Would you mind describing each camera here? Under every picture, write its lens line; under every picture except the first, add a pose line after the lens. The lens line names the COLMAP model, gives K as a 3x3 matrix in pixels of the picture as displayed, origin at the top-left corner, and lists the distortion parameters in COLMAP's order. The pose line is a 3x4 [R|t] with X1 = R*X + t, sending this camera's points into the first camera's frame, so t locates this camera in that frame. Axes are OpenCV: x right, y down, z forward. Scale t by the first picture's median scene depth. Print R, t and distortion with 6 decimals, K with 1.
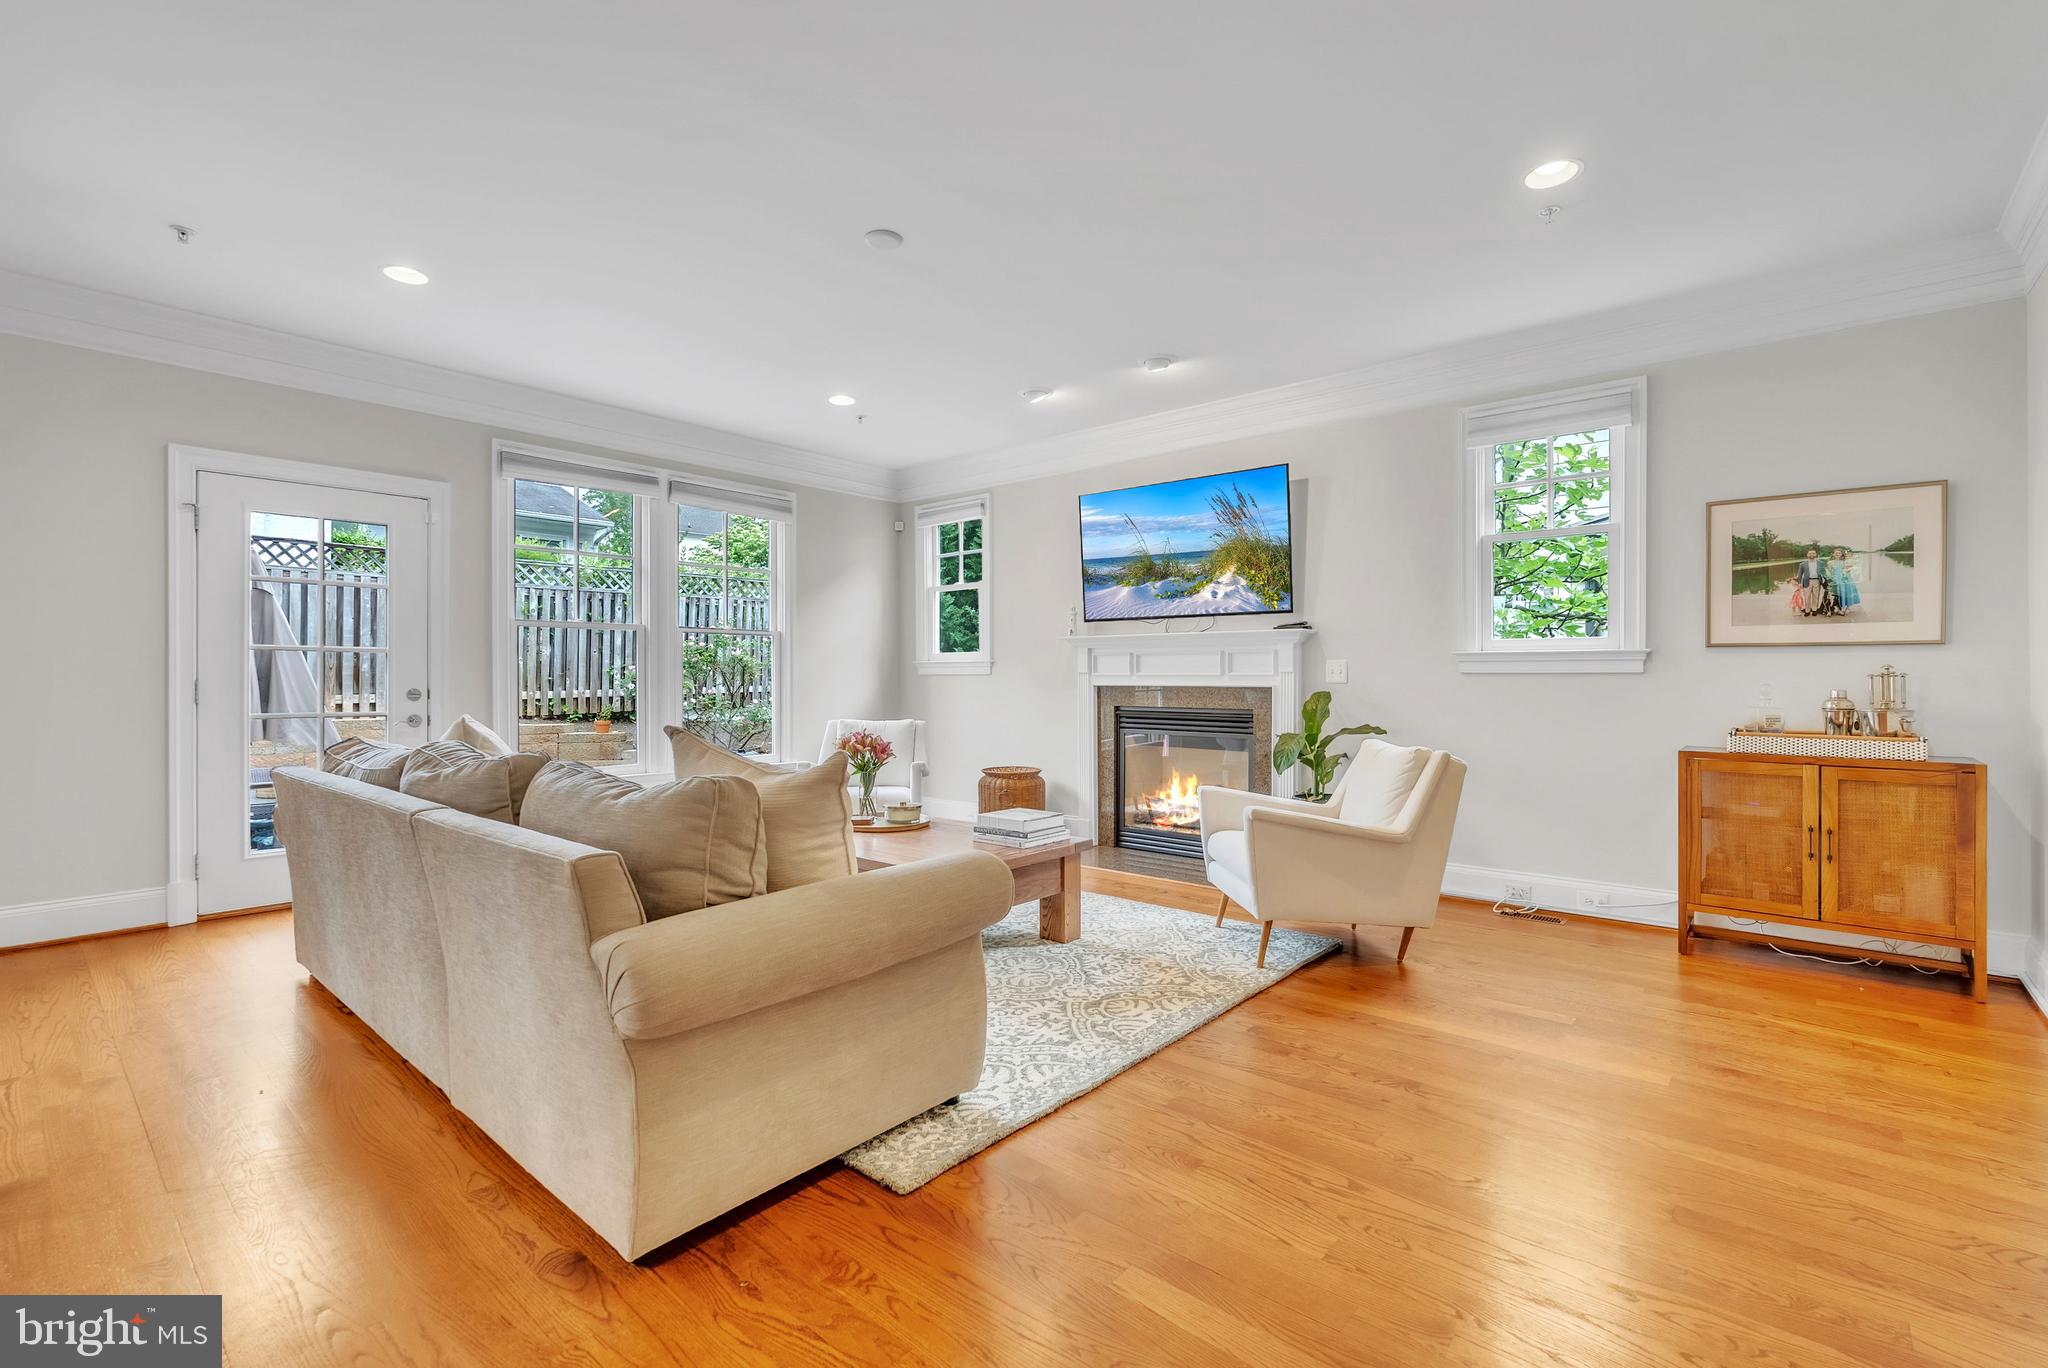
lens RADIAL K [[907.7, 0, 1027.3], [0, 907.7, 676.8], [0, 0, 1]] dist [-0.006739, 0.001125]
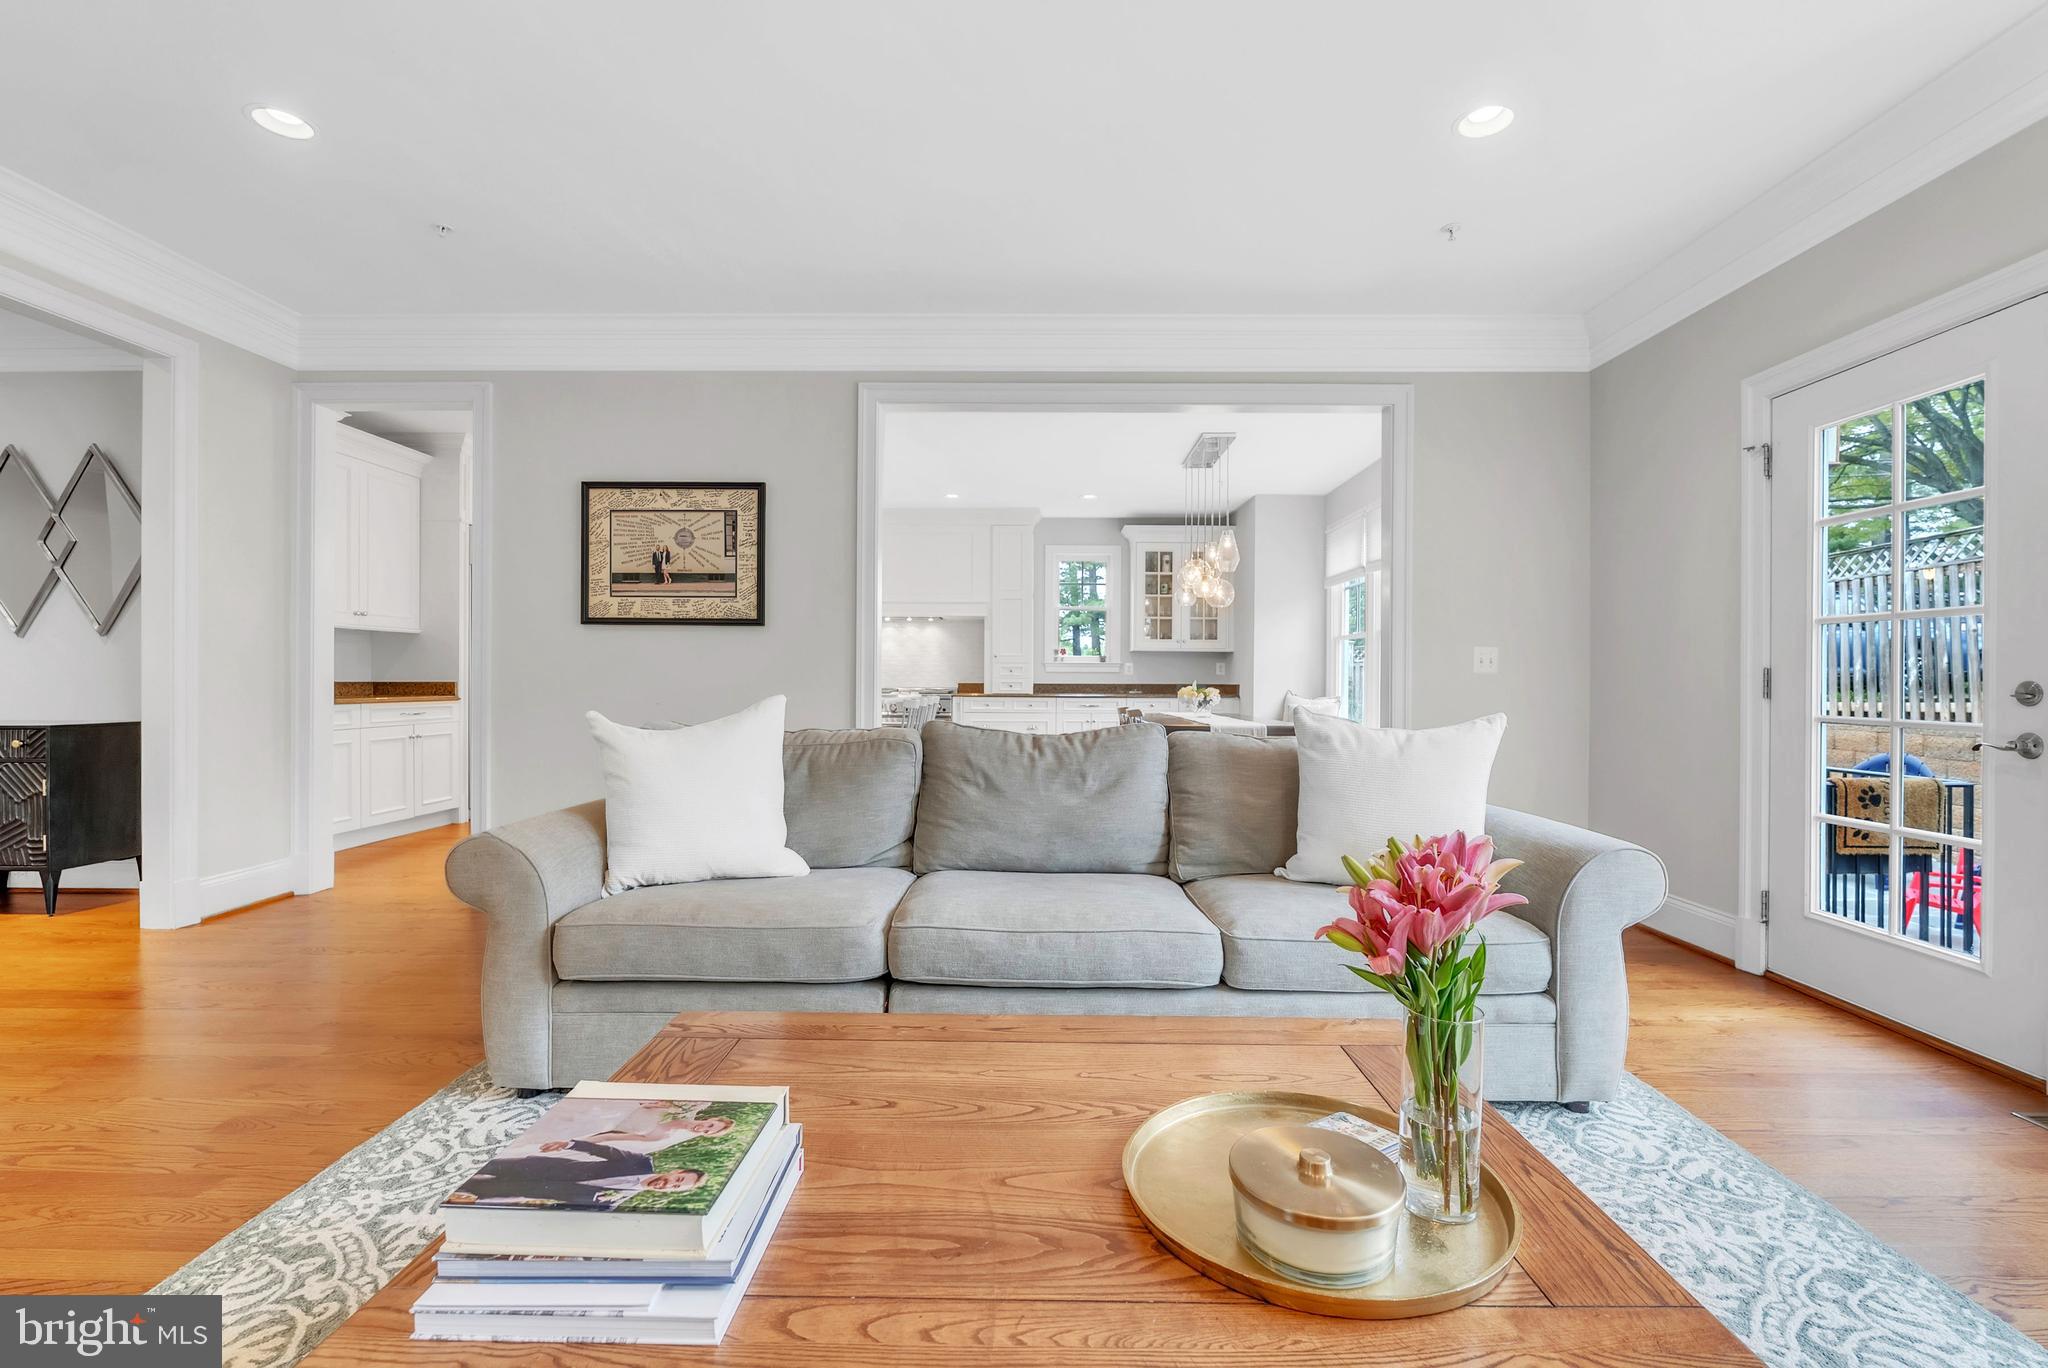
lens RADIAL K [[907.7, 0, 1032.2], [0, 907.7, 664.9], [0, 0, 1]] dist [-0.006739, 0.001125]
pose [[-0.766259, -0.014698, -0.642363, 0.063195], [-0.004512, 0.999837, -0.017496, 0.015454], [0.642515, -0.010508, -0.766201, 1.039308]]
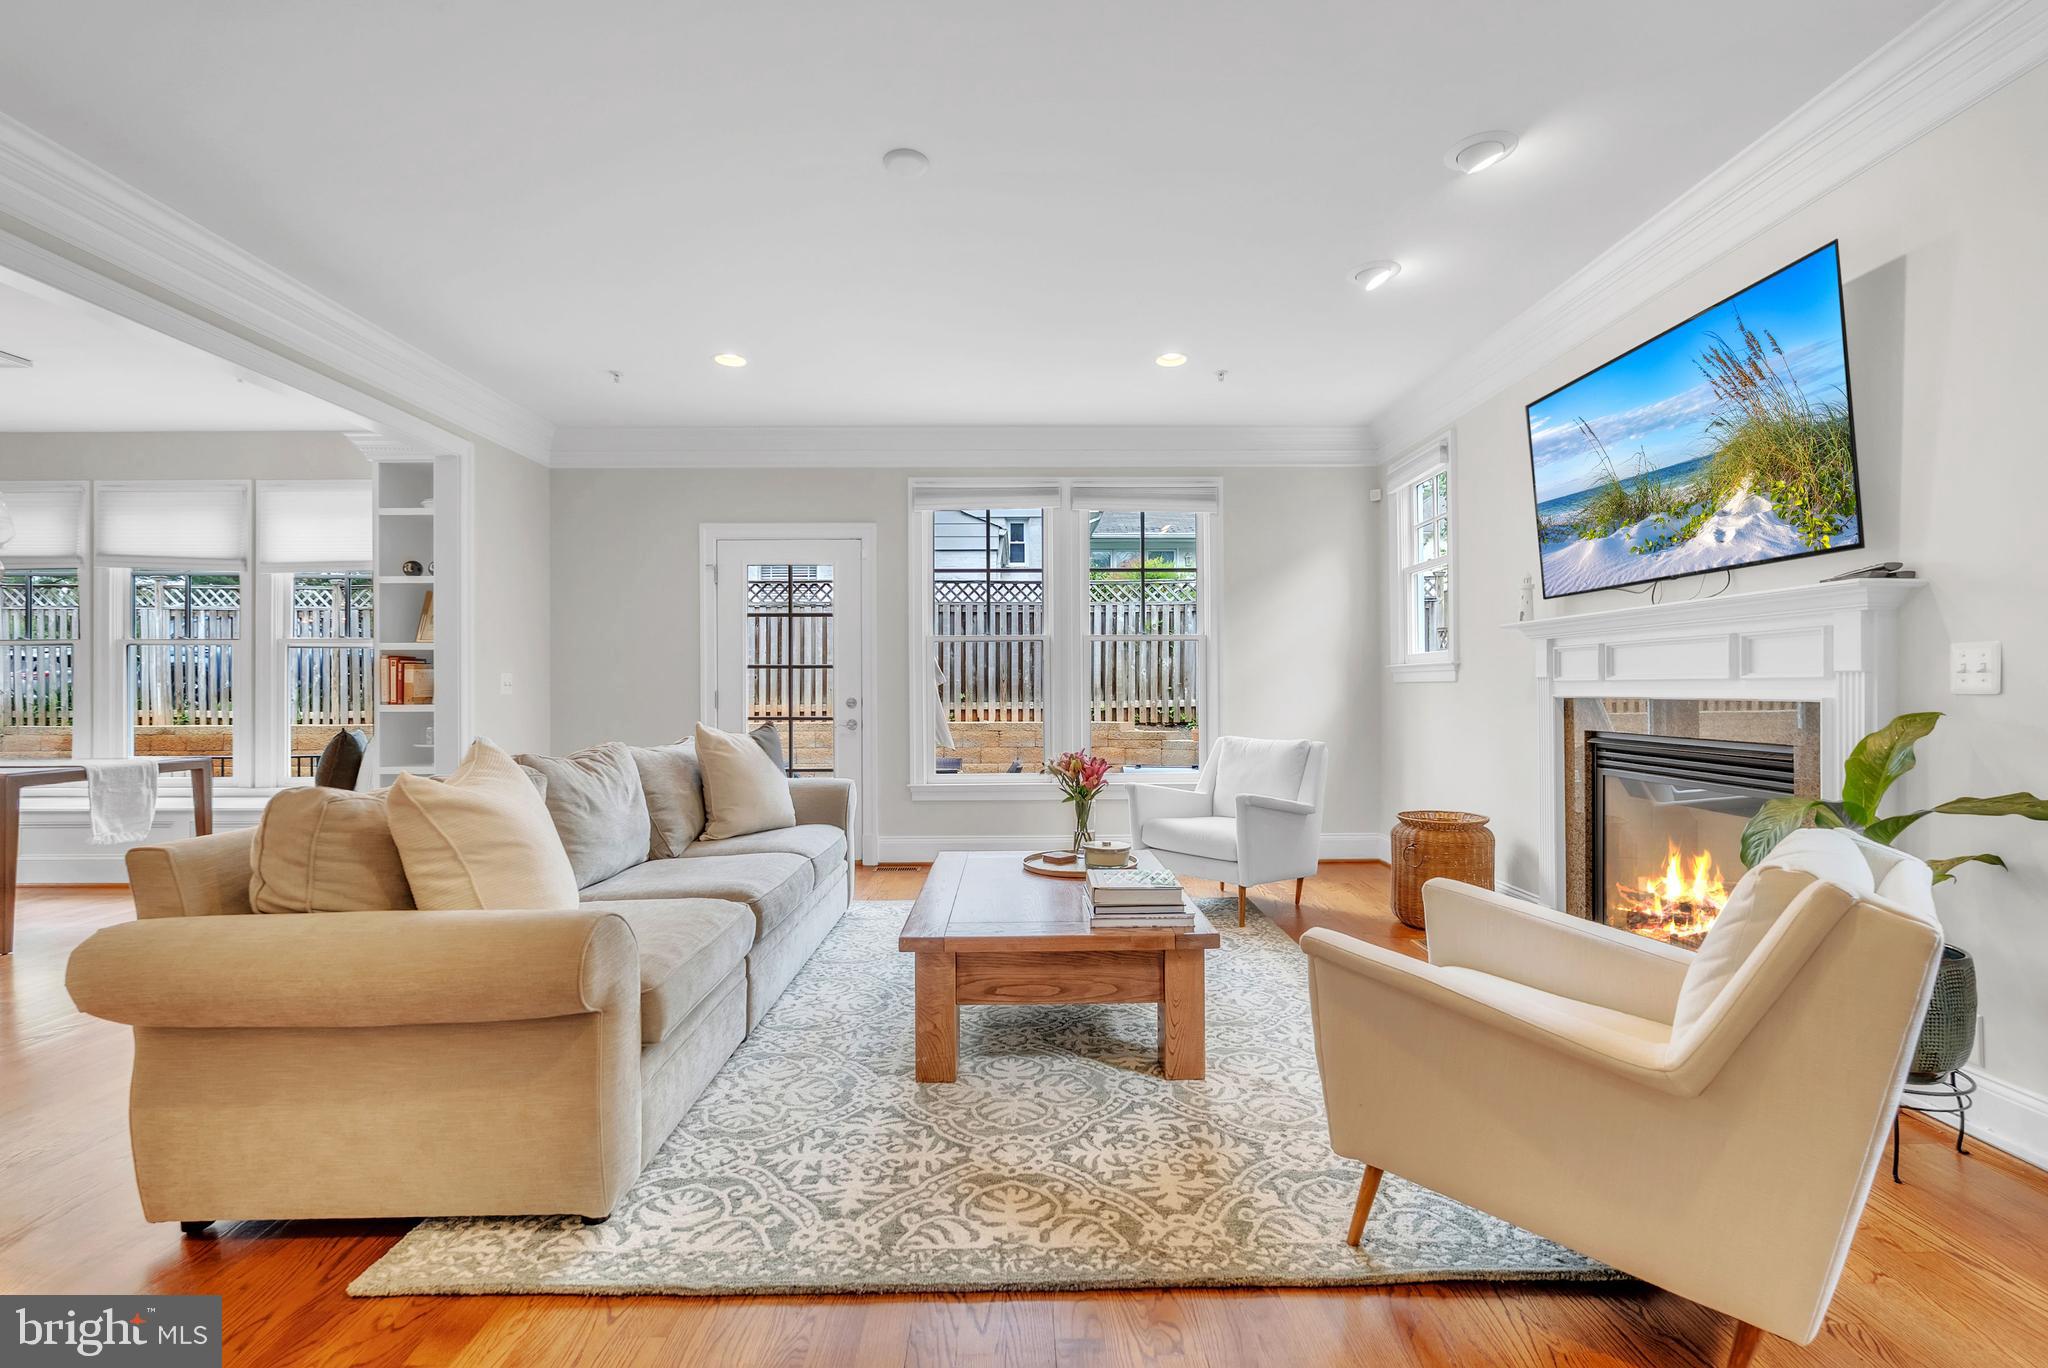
lens RADIAL K [[907.7, 0, 1026.9], [0, 907.7, 684.6], [0, 0, 1]] dist [-0.006739, 0.001125]
pose [[0.663253, -0.005623, -0.748374, 0.385356], [0.005170, 0.999982, -0.002932, -0.000058], [0.748377, -0.001925, 0.663270, 0.378713]]
